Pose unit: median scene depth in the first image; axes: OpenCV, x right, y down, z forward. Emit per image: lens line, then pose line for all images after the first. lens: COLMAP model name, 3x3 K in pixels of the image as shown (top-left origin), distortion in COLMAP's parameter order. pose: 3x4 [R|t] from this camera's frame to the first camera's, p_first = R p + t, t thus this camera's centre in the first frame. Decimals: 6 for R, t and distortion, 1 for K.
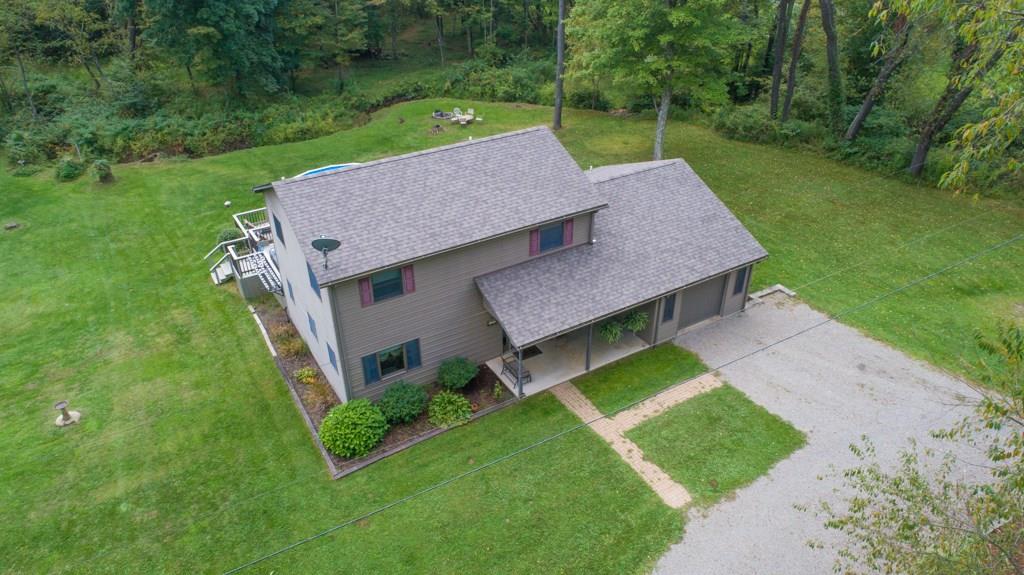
lens RADIAL K [[690.6, 0, 512.0], [0, 690.6, 287.5], [0, 0, 1]] dist [-0.011497, 0.001878]
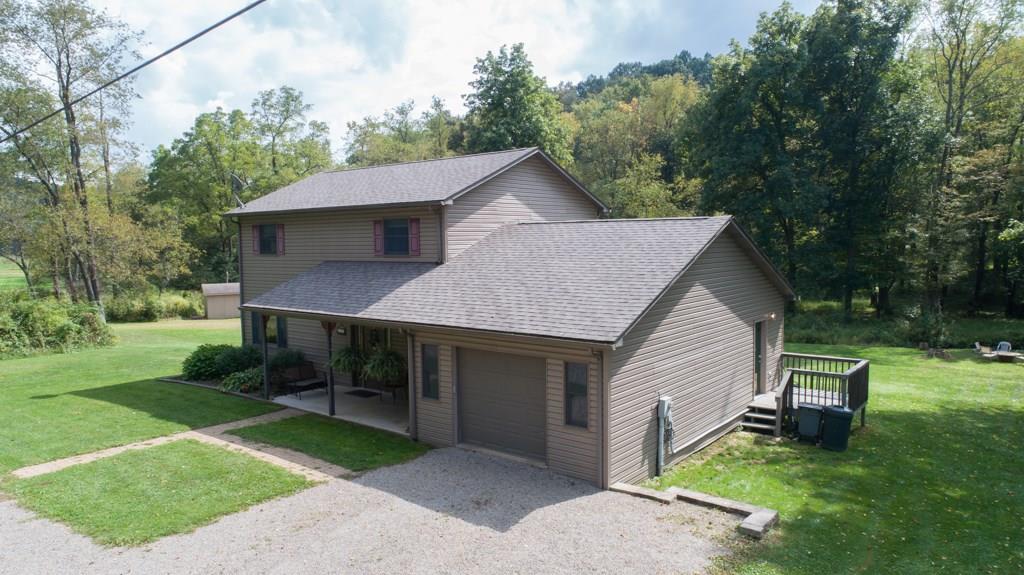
lens RADIAL K [[690.6, 0, 512.0], [0, 690.6, 287.5], [0, 0, 1]] dist [-0.011497, 0.001878]
pose [[0.351845, 0.069509, -0.933474, 0.410038], [-0.486077, 0.865811, -0.118742, 0.001854], [0.799958, 0.495520, 0.338418, 0.428605]]
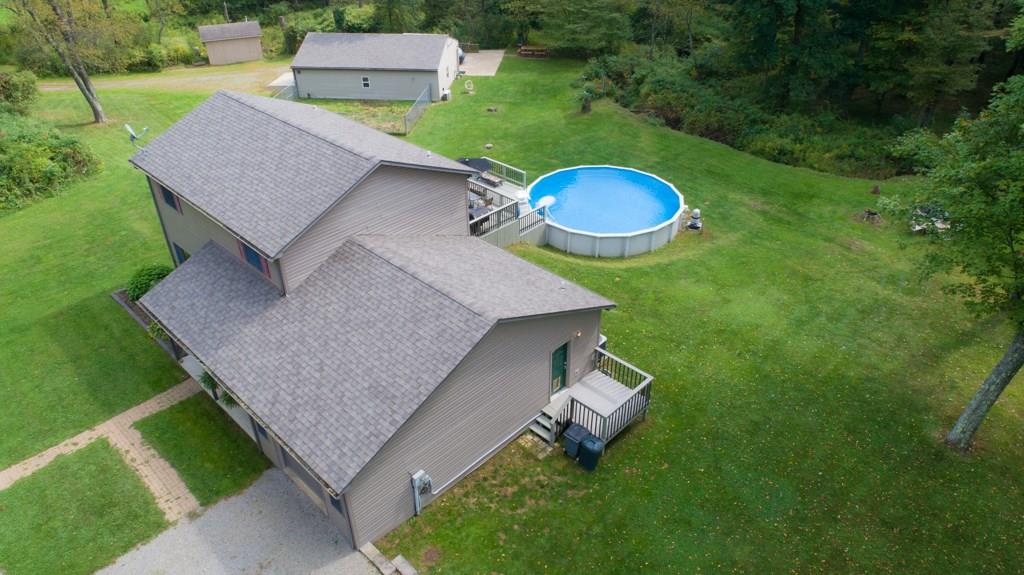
lens RADIAL K [[690.6, 0, 512.0], [0, 690.6, 287.5], [0, 0, 1]] dist [-0.011497, 0.001878]
pose [[0.255018, 0.534745, -0.805614, 0.433564], [-0.506821, 0.783464, 0.359607, -0.261517], [0.823467, 0.316595, 0.470817, 0.429129]]
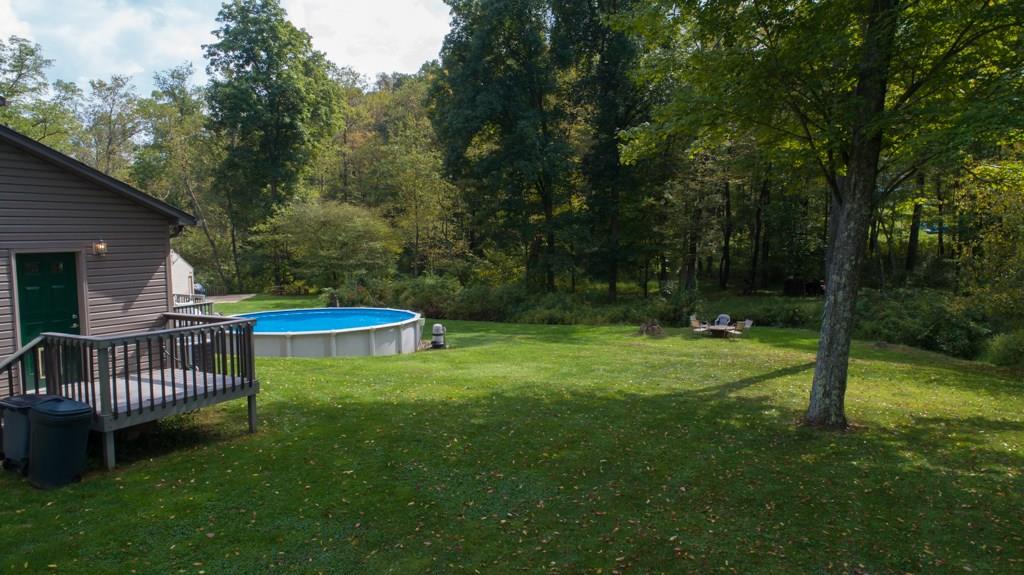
lens RADIAL K [[690.6, 0, 512.0], [0, 690.6, 287.5], [0, 0, 1]] dist [-0.011497, 0.001878]
pose [[0.494396, 0.067703, -0.866596, 0.361775], [-0.452562, 0.871229, -0.190123, -0.106782], [0.742132, 0.486185, 0.461372, 0.685163]]
